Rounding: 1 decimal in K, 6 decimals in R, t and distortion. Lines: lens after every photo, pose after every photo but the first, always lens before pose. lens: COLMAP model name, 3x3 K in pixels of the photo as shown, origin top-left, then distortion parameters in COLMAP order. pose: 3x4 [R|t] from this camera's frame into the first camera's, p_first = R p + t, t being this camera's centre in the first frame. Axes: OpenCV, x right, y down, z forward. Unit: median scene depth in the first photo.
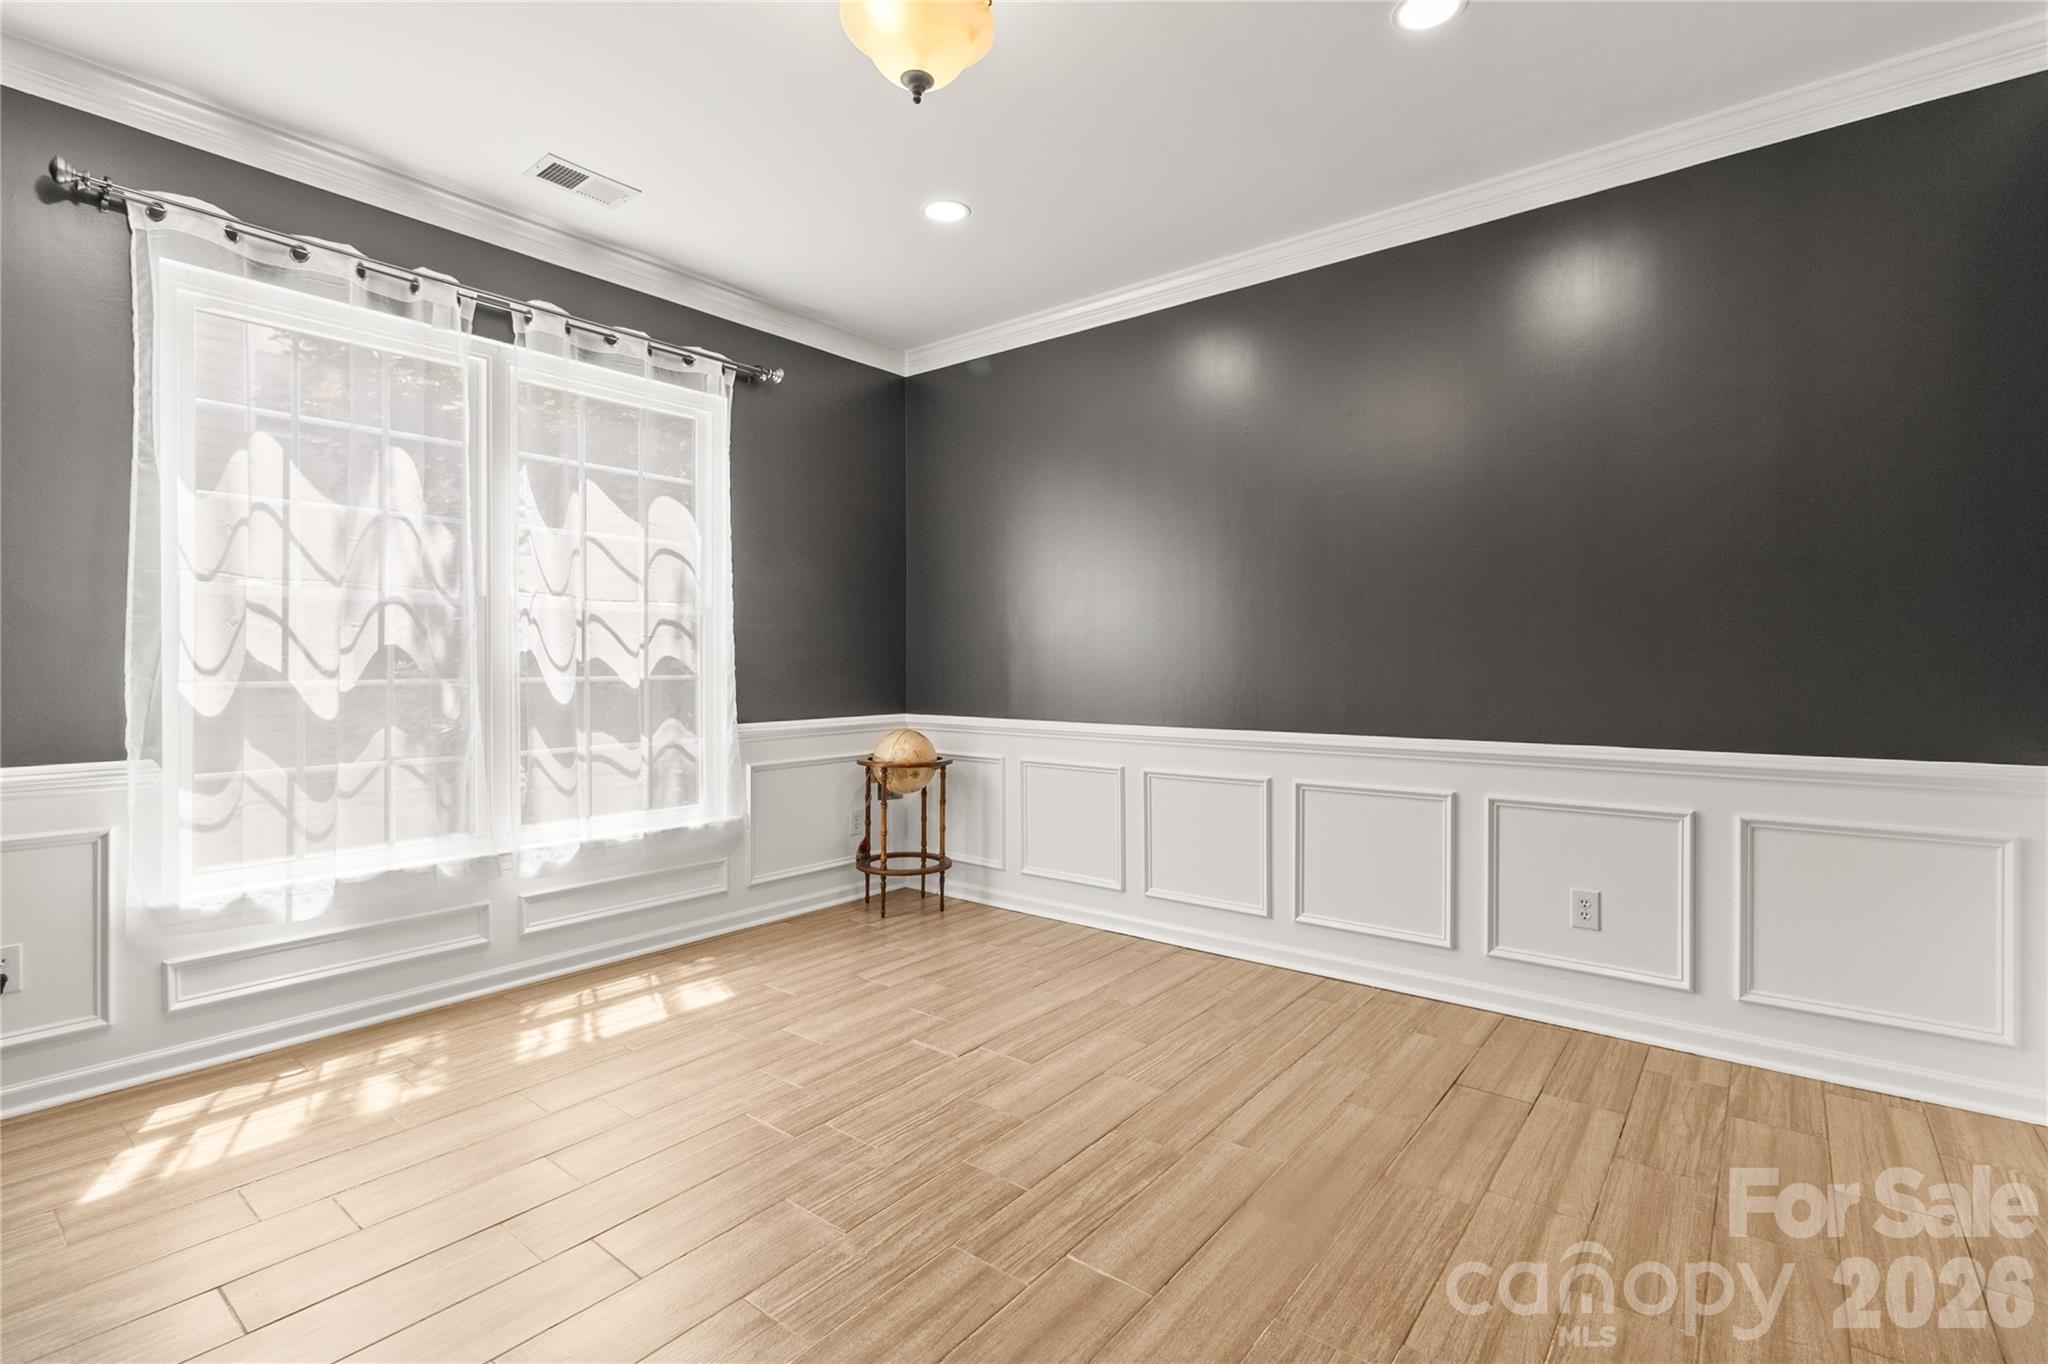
lens RADIAL K [[937.1, 0, 1039.3], [0, 937.1, 661.5], [0, 0, 1]] dist [0.000775, -0.000063]
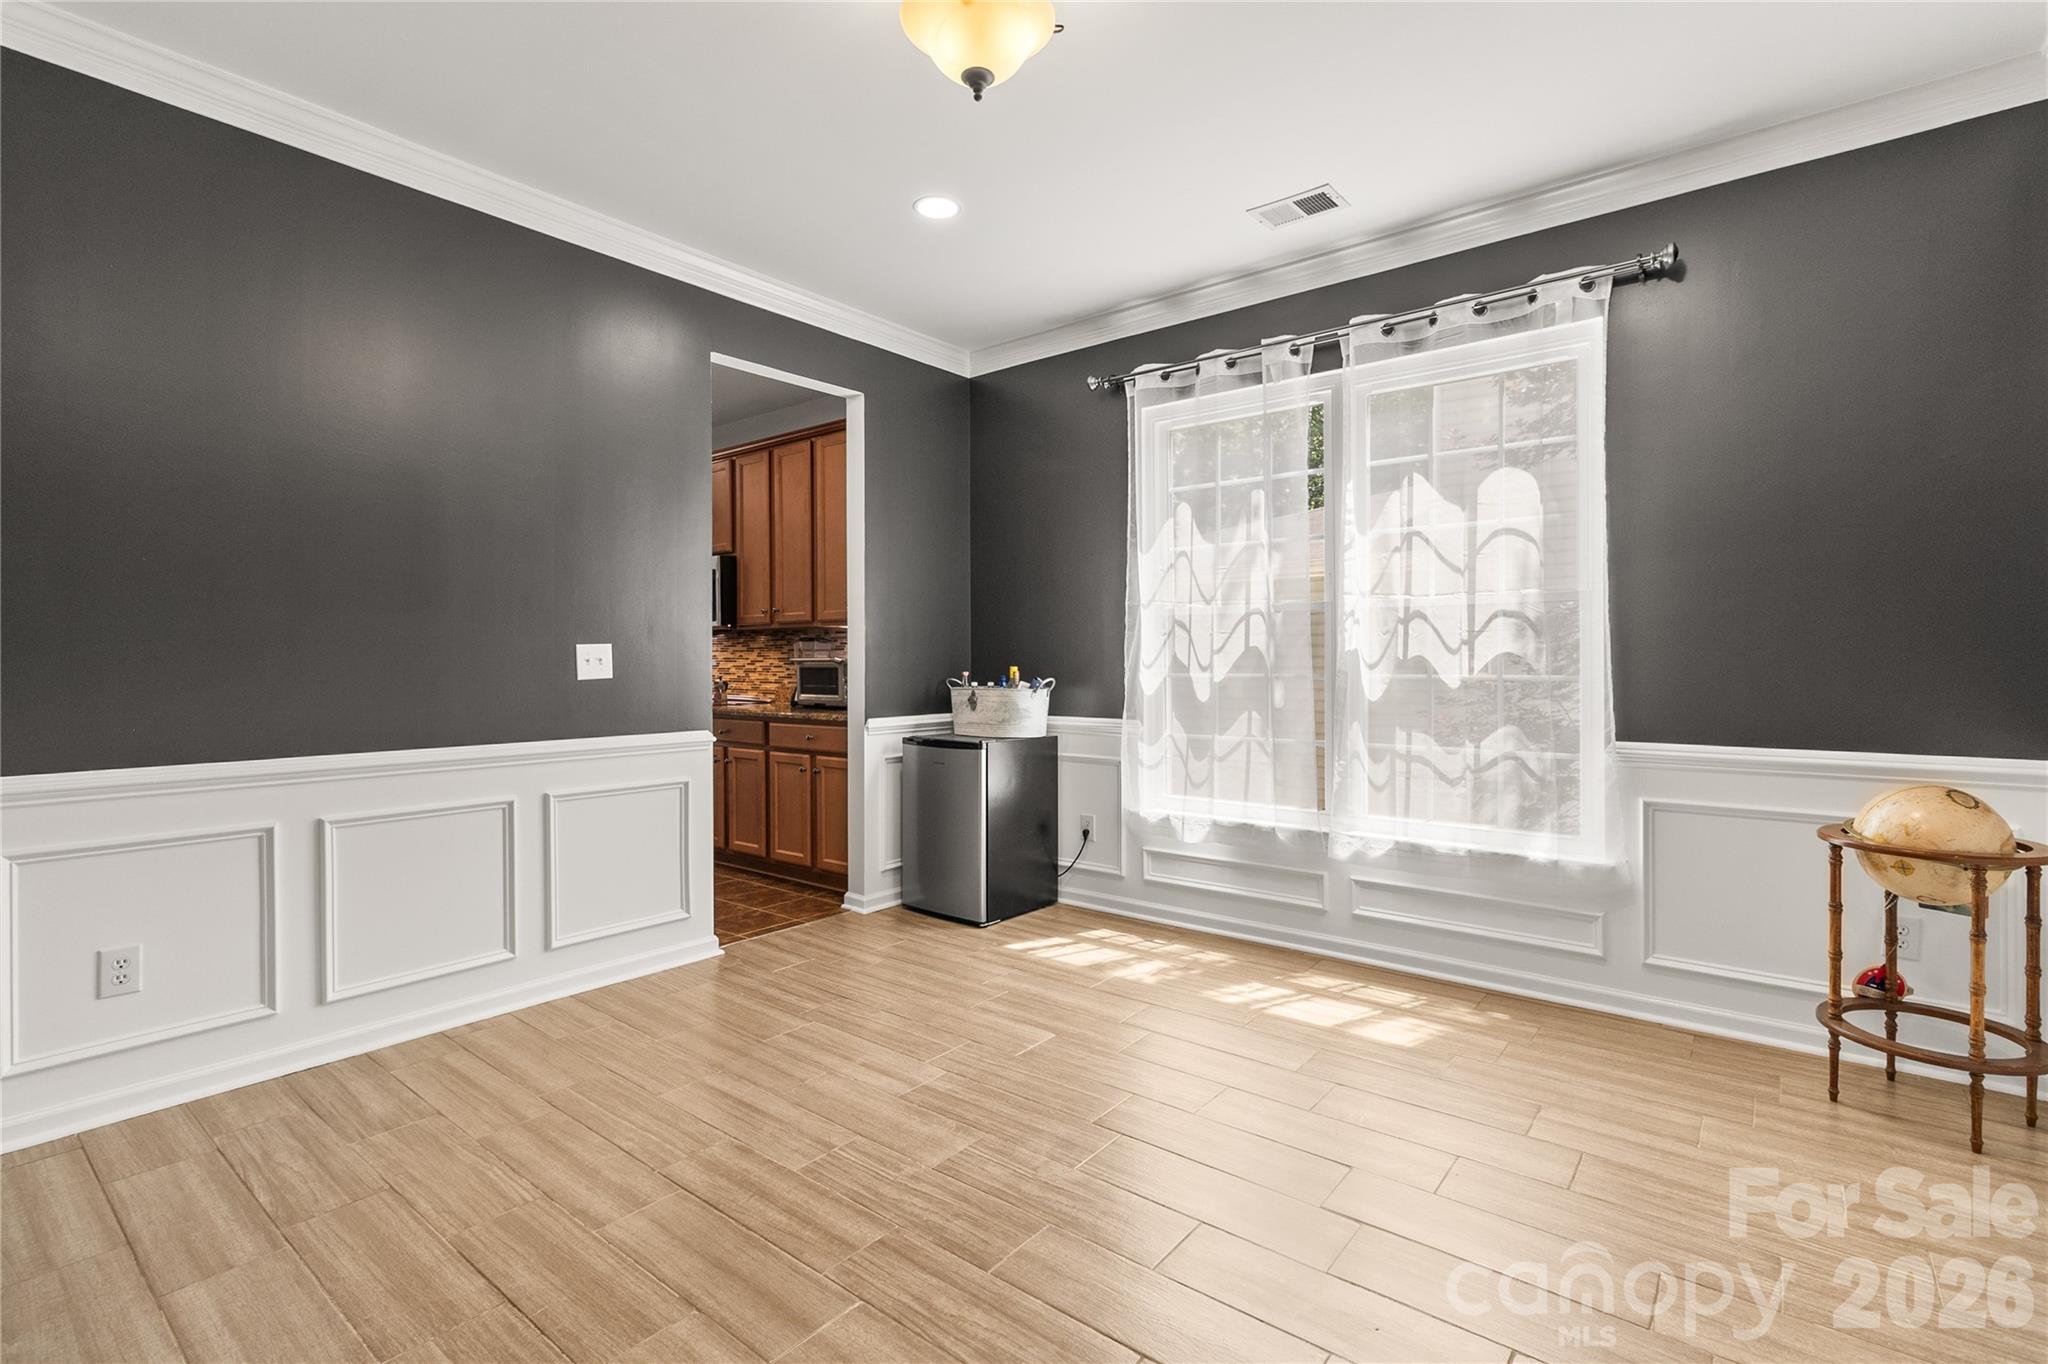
lens RADIAL K [[937.1, 0, 1039.3], [0, 937.1, 661.5], [0, 0, 1]] dist [0.000775, -0.000063]
pose [[0.000559, 0.003040, -0.999995, 0.562115], [0.002861, 0.999991, 0.003042, -0.002133], [0.999996, -0.002863, 0.000550, 0.691260]]
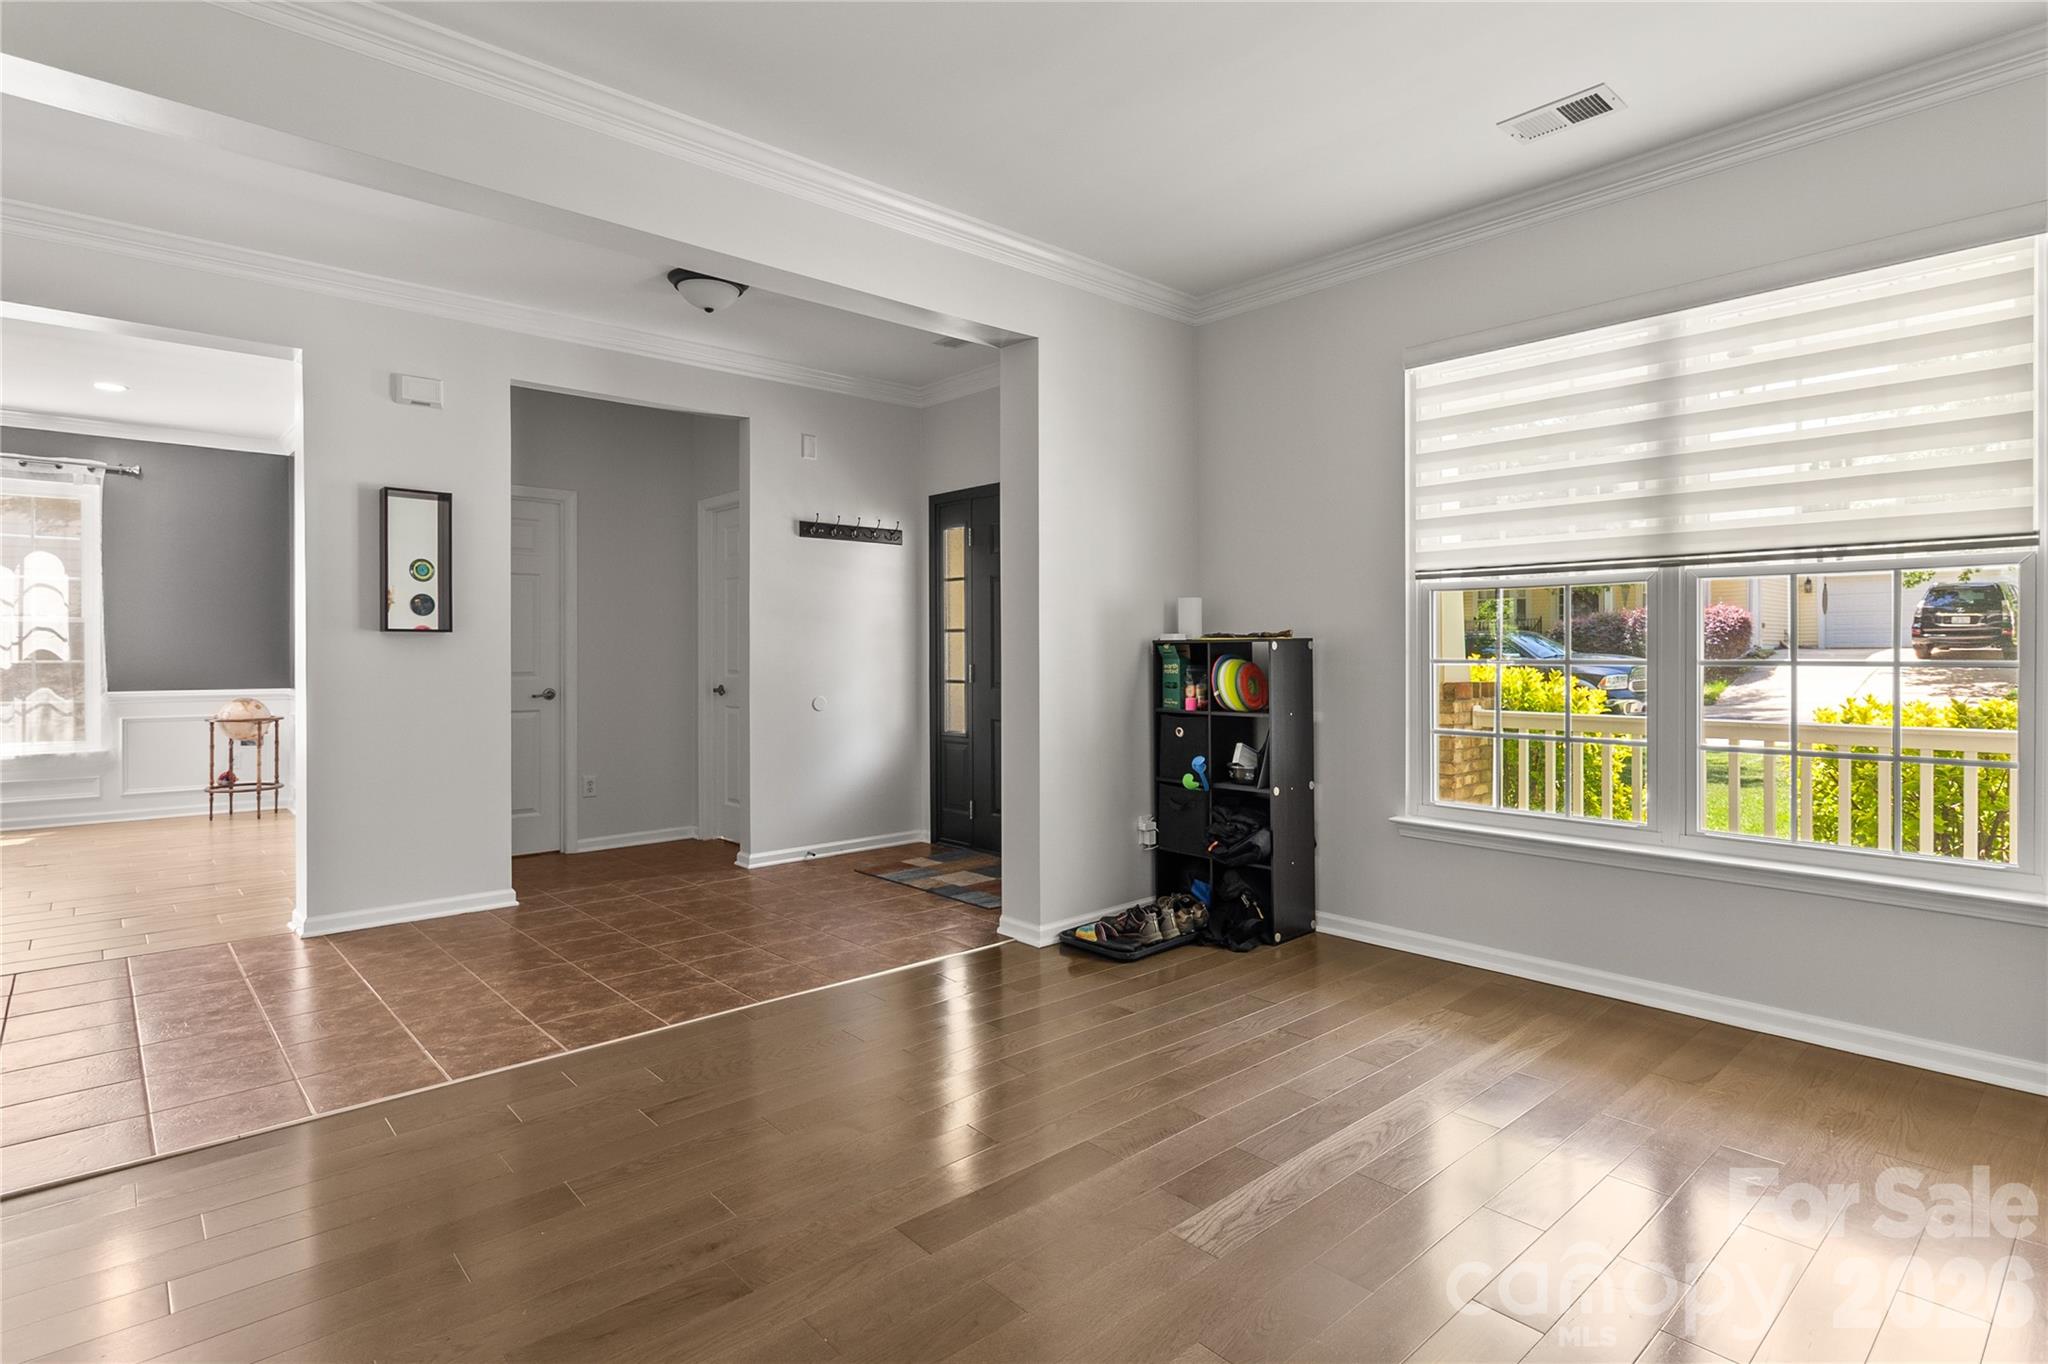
lens RADIAL K [[1039.8, 0, 1024.9], [0, 1039.8, 648.8], [0, 0, 1]] dist [-0.000616, -0.000246]
pose [[0.985663, -0.003347, -0.168691, 1.933684], [0.003506, 0.999994, 0.000643, -0.001110], [0.168687, -0.001225, 0.985669, -0.599481]]
